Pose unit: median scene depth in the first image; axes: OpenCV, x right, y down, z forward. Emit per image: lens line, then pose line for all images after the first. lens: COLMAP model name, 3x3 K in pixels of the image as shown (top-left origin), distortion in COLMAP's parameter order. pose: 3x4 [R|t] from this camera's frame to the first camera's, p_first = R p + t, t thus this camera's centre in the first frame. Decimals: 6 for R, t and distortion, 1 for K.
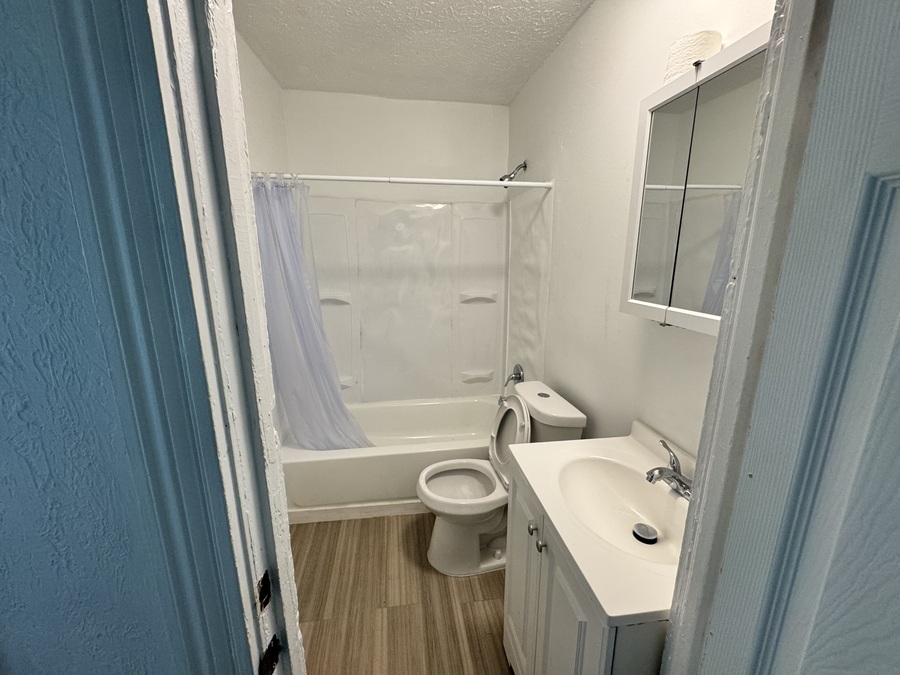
lens RADIAL K [[361.1, 0, 448.3], [0, 361.1, 338.1], [0, 0, 1]] dist [-0.006684, -0.000188]
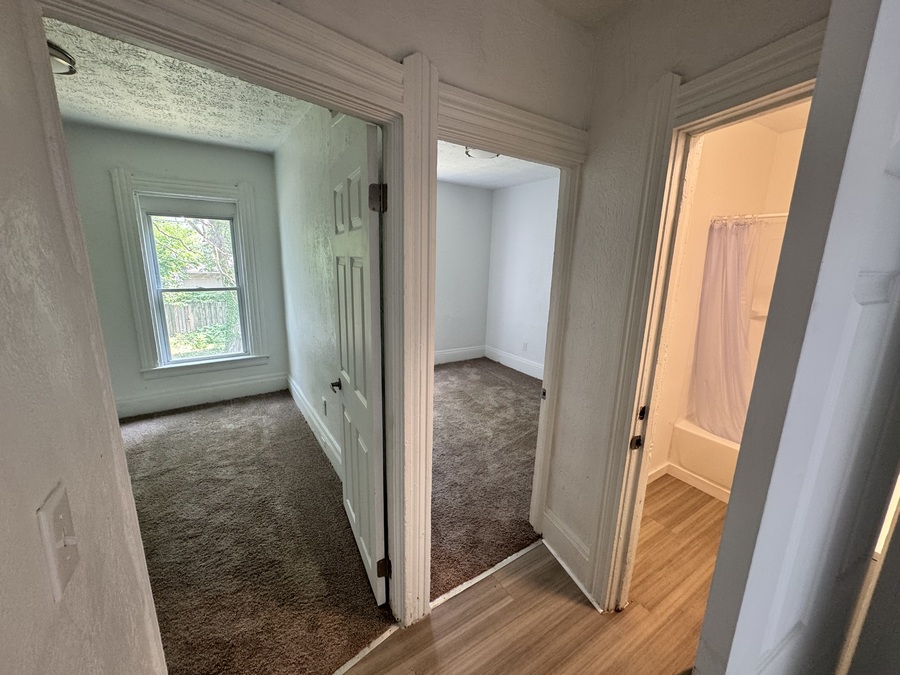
lens RADIAL K [[361.1, 0, 448.3], [0, 361.1, 338.1], [0, 0, 1]] dist [-0.006684, -0.000188]
pose [[0.405332, 0.204573, -0.890986, 0.365993], [-0.227665, 0.966521, 0.118345, 0.070686], [0.885367, 0.154877, 0.438336, -0.471382]]
